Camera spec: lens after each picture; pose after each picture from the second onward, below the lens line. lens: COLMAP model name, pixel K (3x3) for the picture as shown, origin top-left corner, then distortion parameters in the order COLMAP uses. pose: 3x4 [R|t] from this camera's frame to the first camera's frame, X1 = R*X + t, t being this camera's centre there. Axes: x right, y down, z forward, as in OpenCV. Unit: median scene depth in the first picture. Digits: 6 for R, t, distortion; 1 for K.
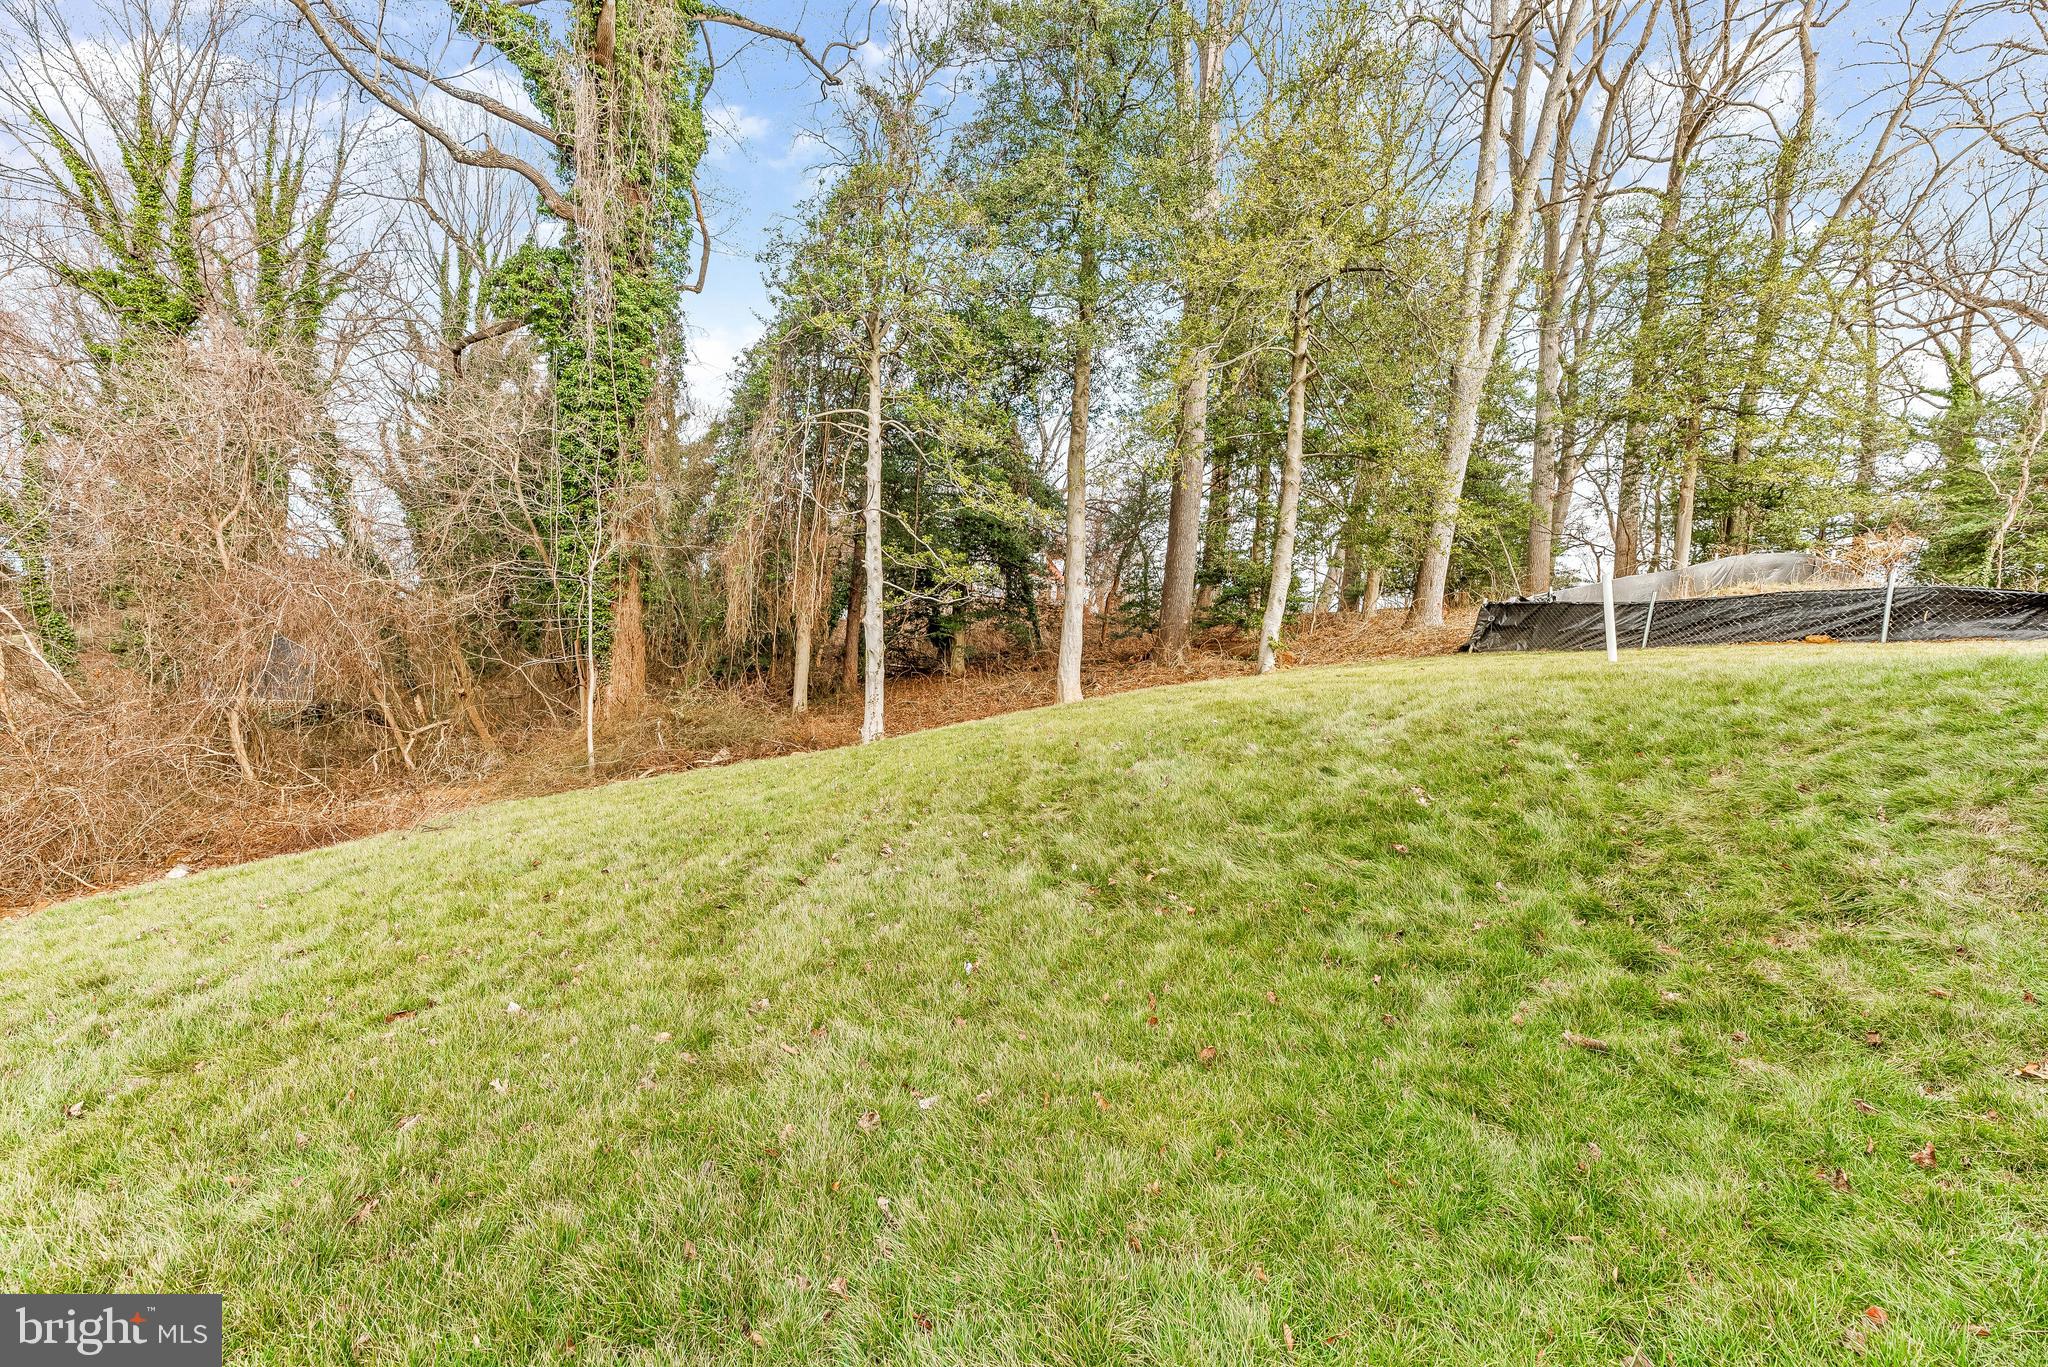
lens RADIAL K [[822.7, 0, 1014.6], [0, 822.7, 694.4], [0, 0, 1]] dist [0.000751, -0.000540]
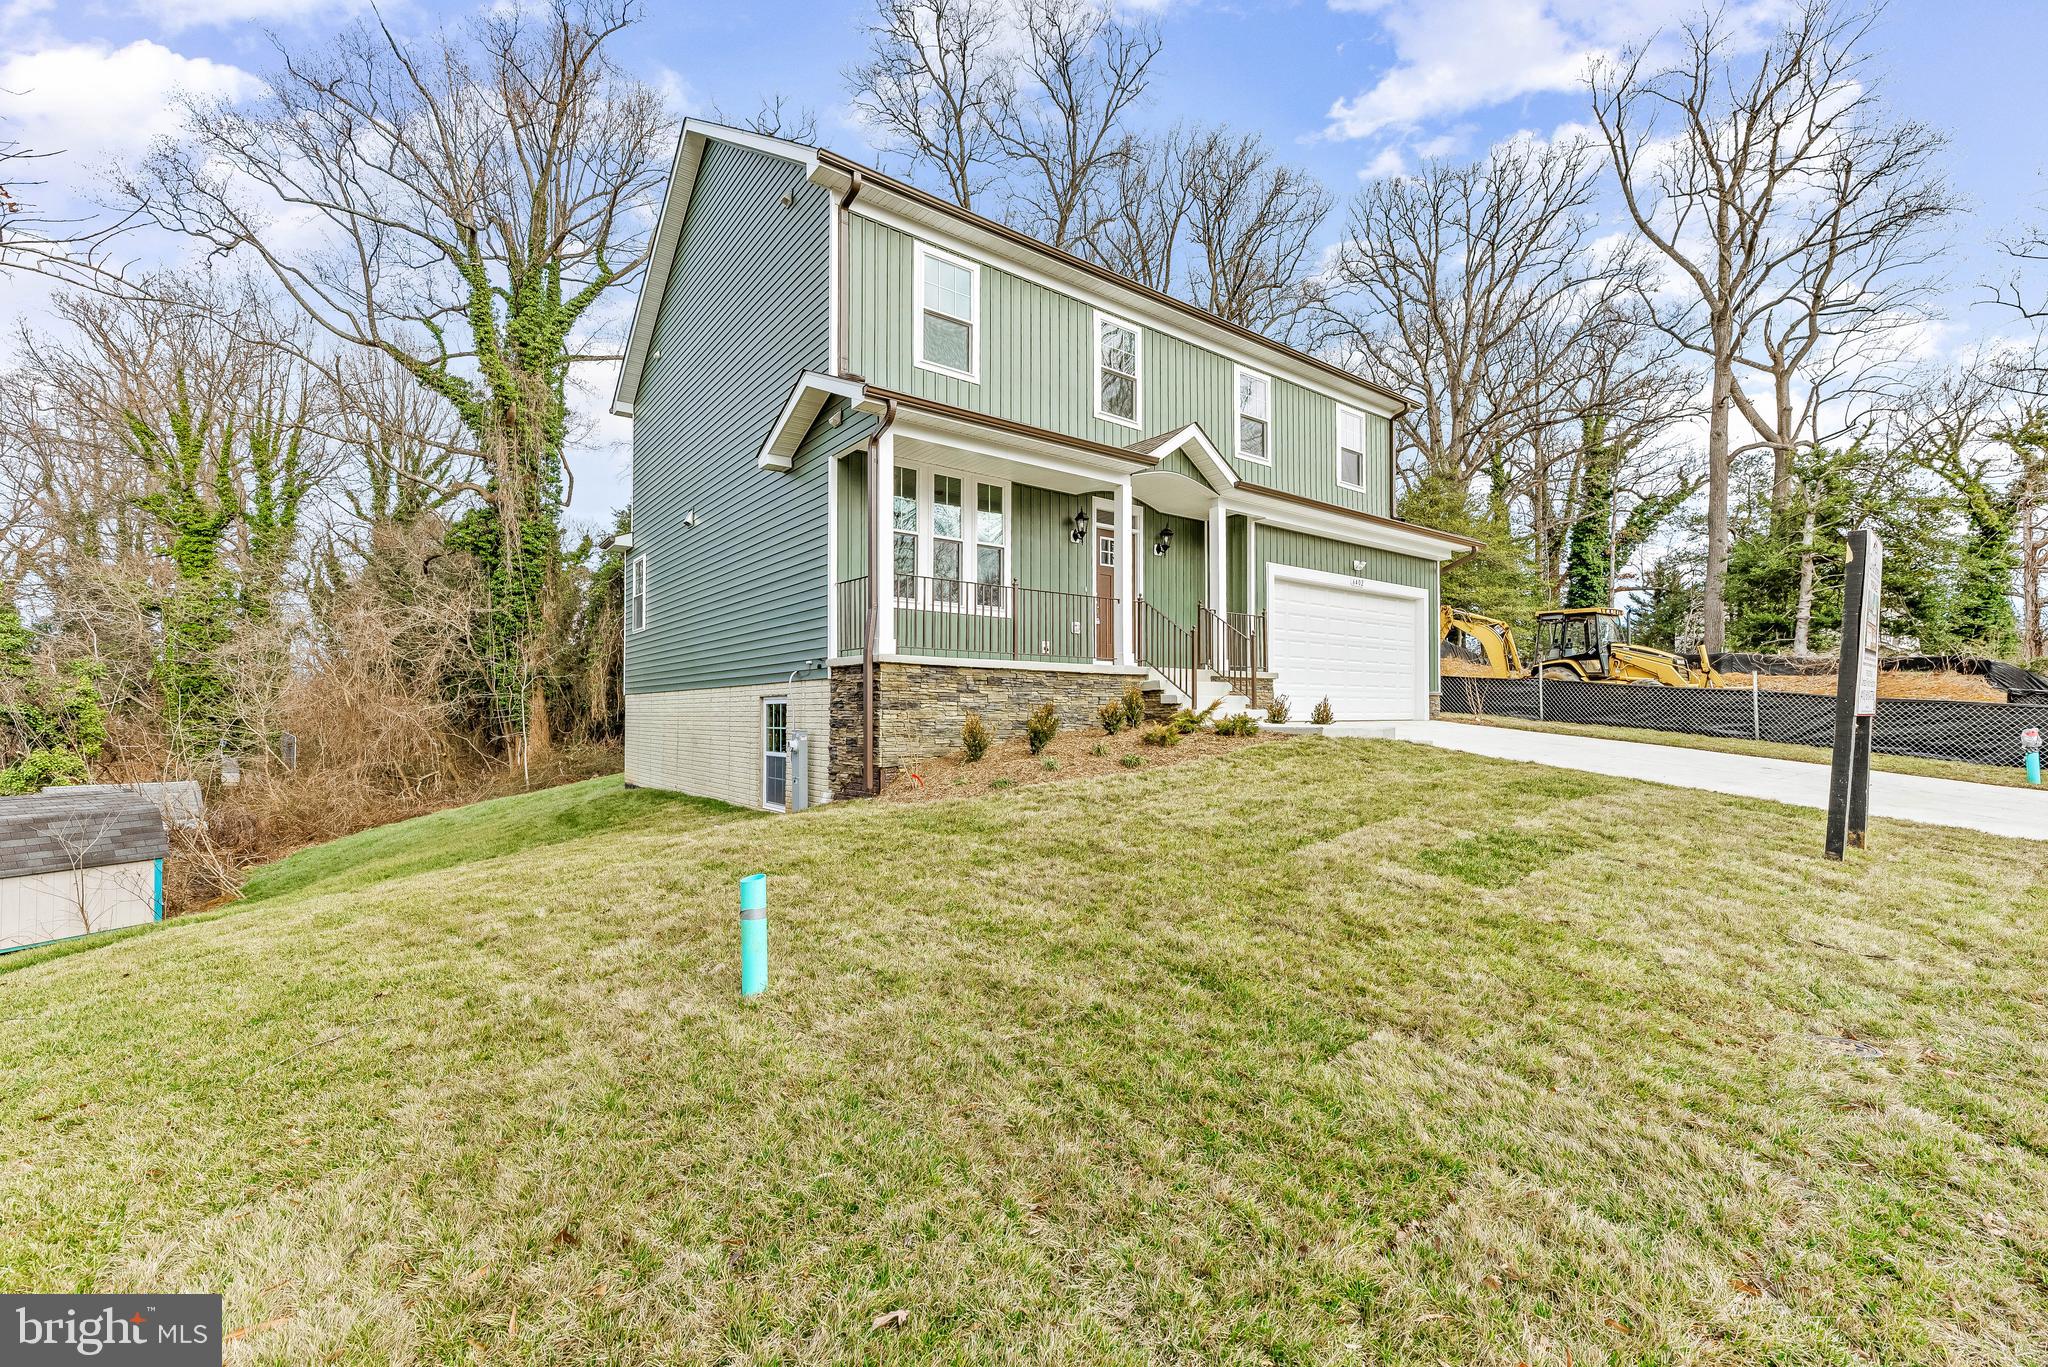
lens RADIAL K [[824.4, 0, 1013.4], [0, 824.4, 695.6], [0, 0, 1]] dist [-0.000533, -0.000009]
pose [[0.992093, -0.070122, 0.104088, 0.362704], [0.073133, 0.996999, -0.025395, 0.002461], [-0.101995, 0.032806, 0.994244, -0.868364]]
